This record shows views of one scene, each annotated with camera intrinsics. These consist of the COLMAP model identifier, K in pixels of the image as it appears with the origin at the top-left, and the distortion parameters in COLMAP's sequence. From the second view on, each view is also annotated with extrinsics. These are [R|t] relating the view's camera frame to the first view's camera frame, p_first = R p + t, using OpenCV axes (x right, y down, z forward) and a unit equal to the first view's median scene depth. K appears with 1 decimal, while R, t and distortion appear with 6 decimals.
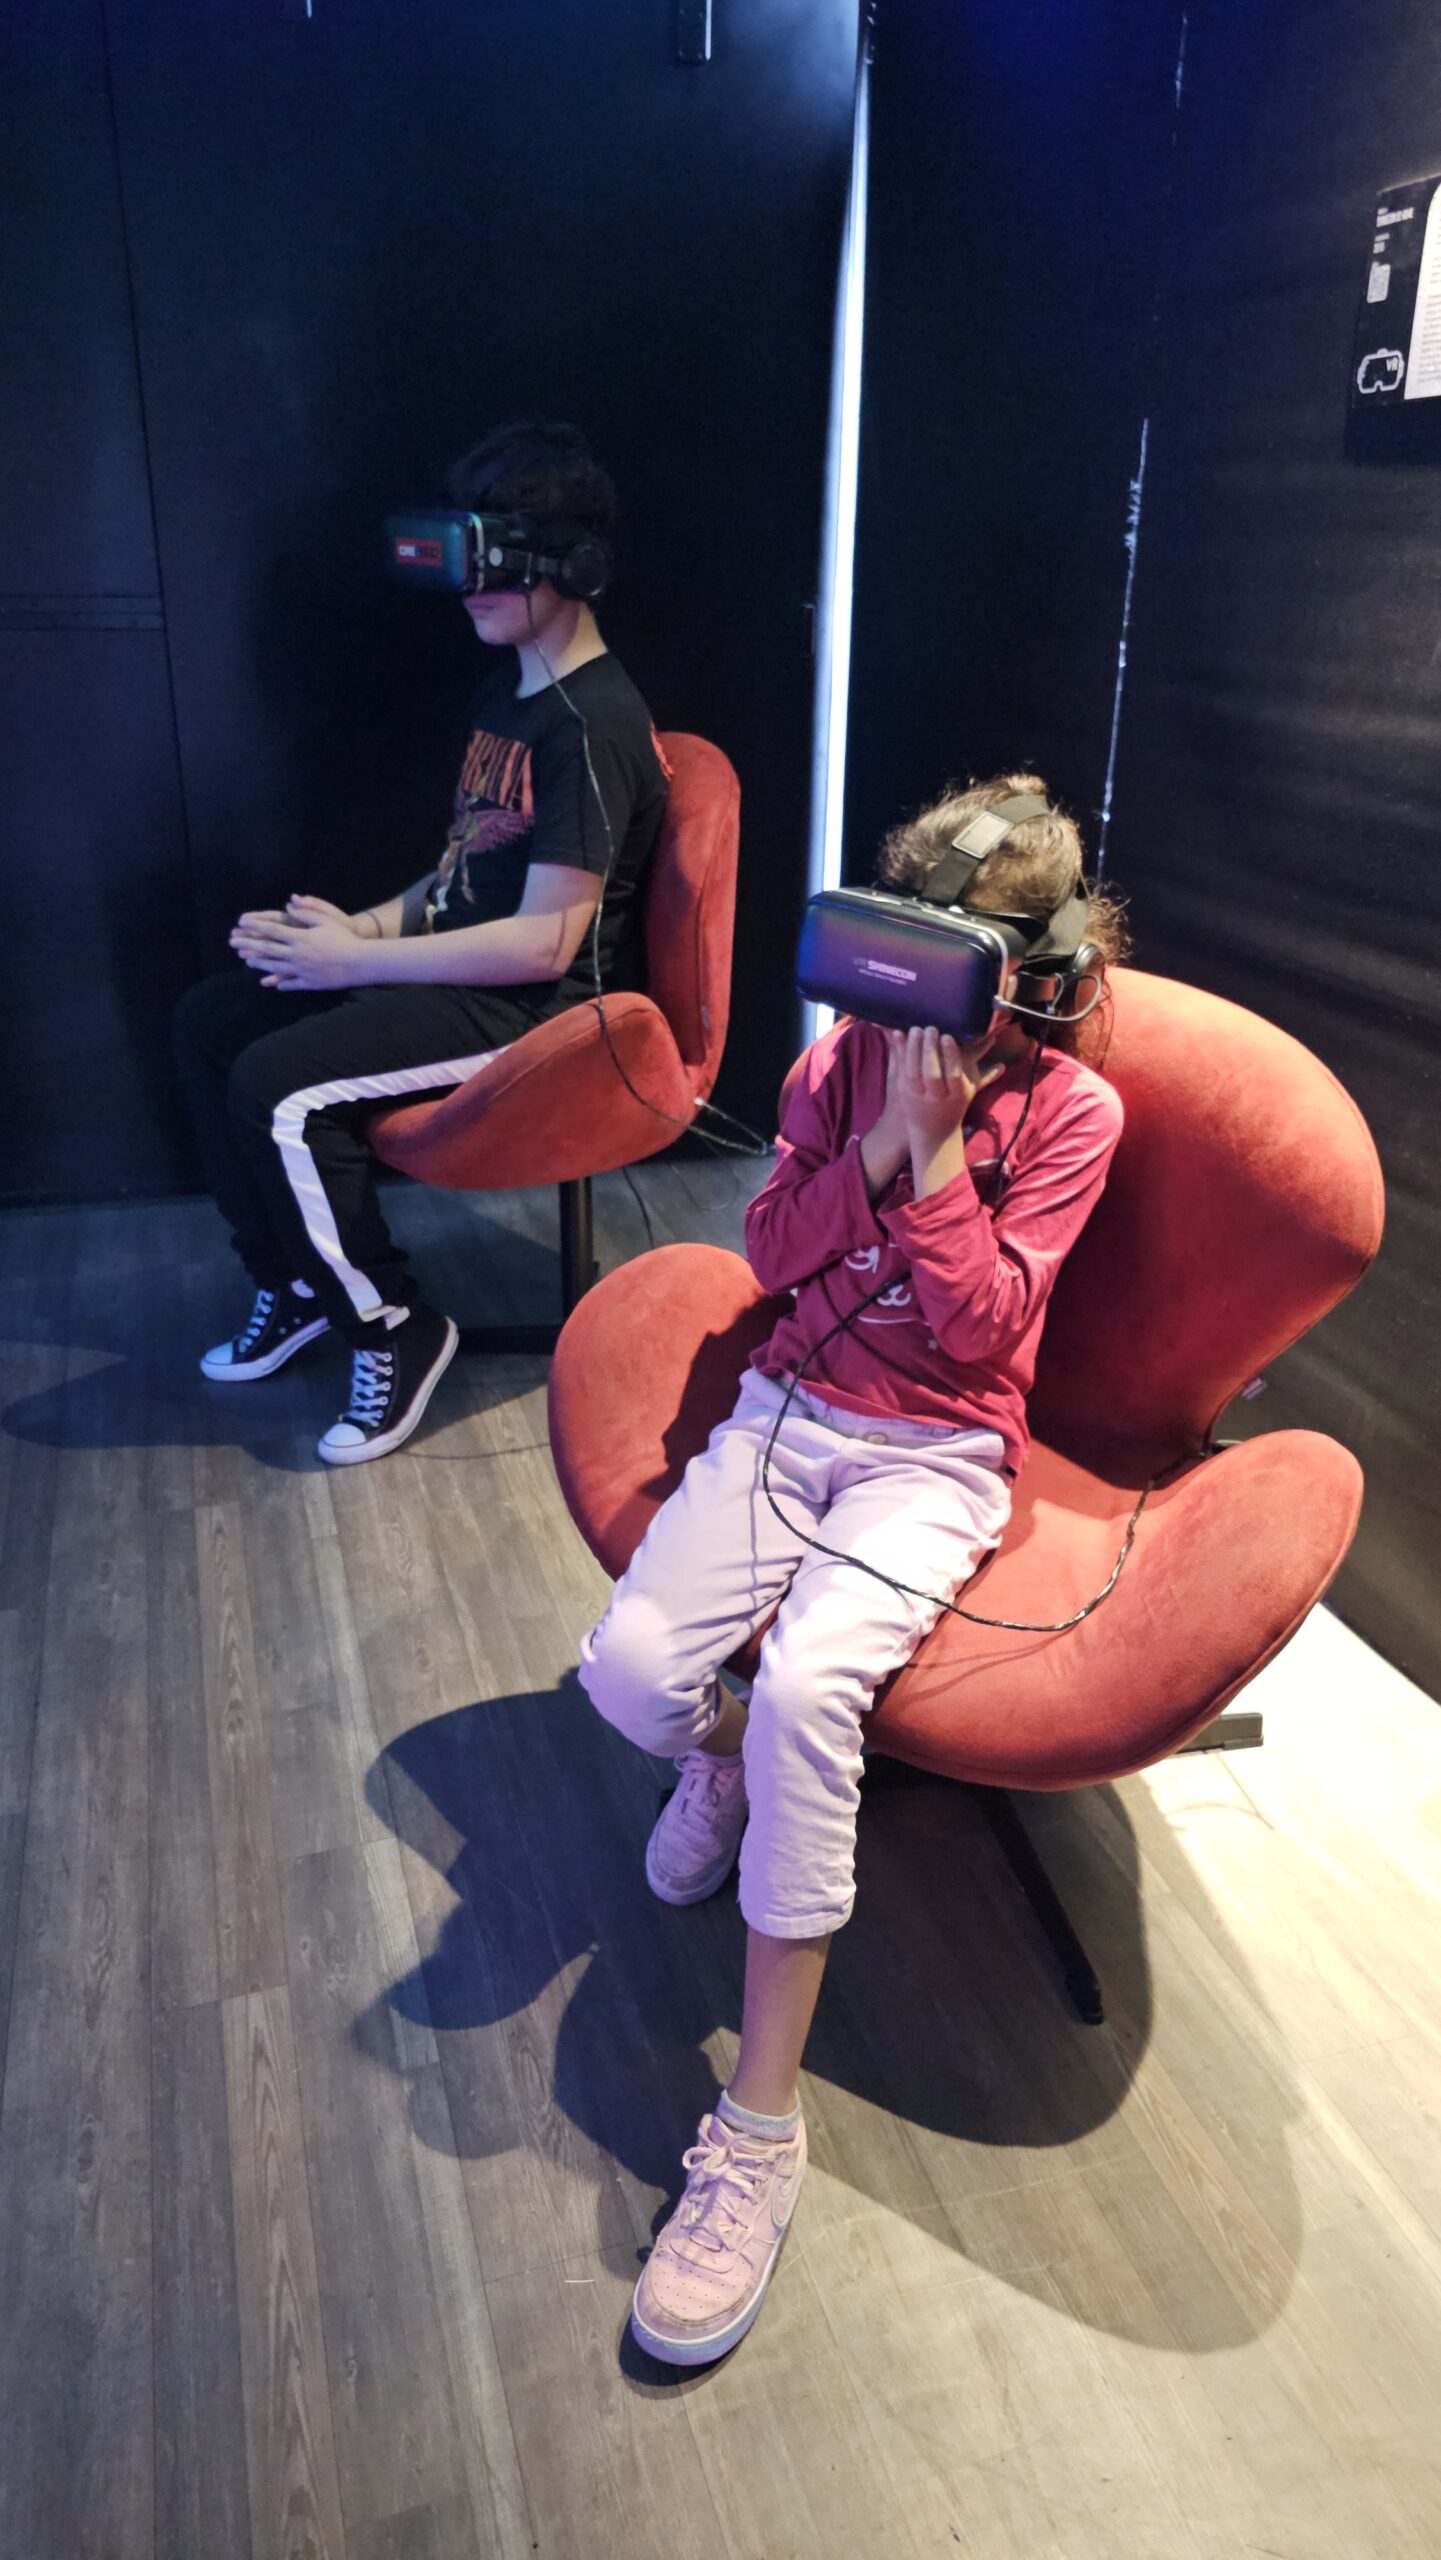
lens RADIAL K [[1647.7, 0, 720.5], [0, 1647.7, 1280.0], [0, 0, 1]] dist [0.000987, -0.000051]
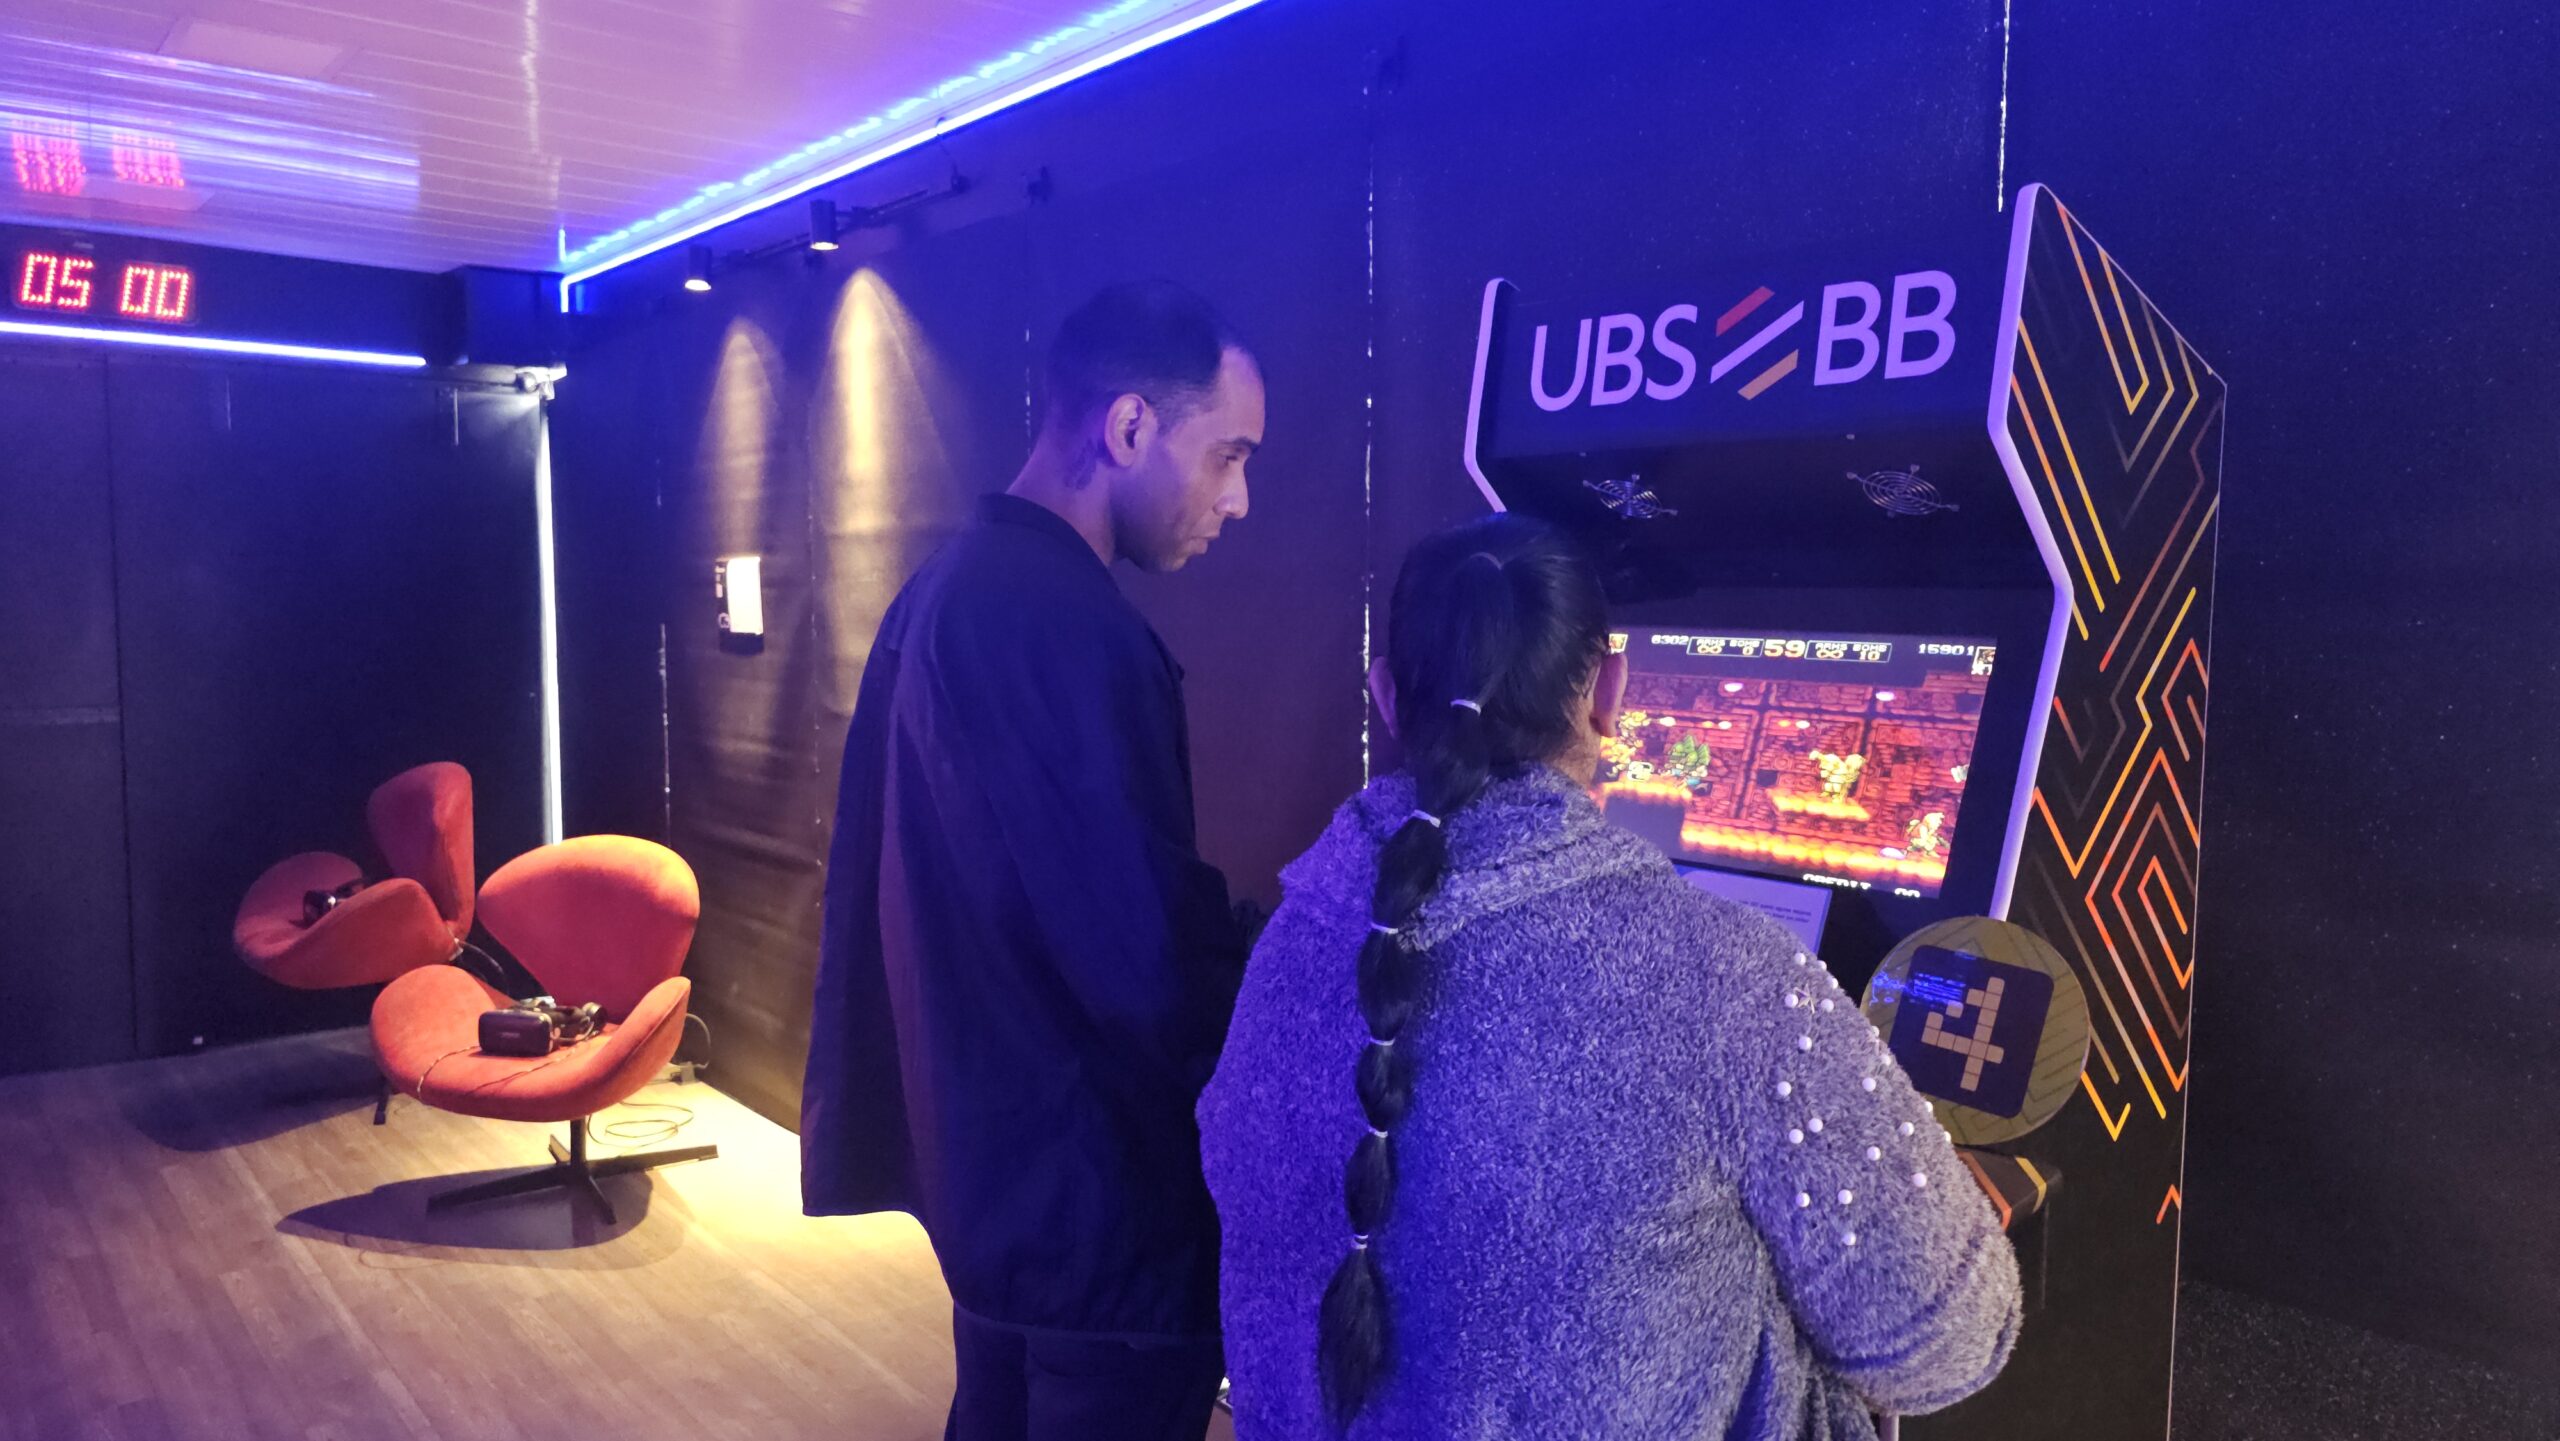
lens RADIAL K [[1647.7, 0, 1280.0], [0, 1647.7, 720.5], [0, 0, 1]] dist [0.000987, -0.000051]
pose [[0.916980, -0.042689, 0.396641, 0.154337], [0.173188, 0.938277, -0.299403, 0.524392], [-0.359378, 0.343241, 0.867775, -1.496414]]
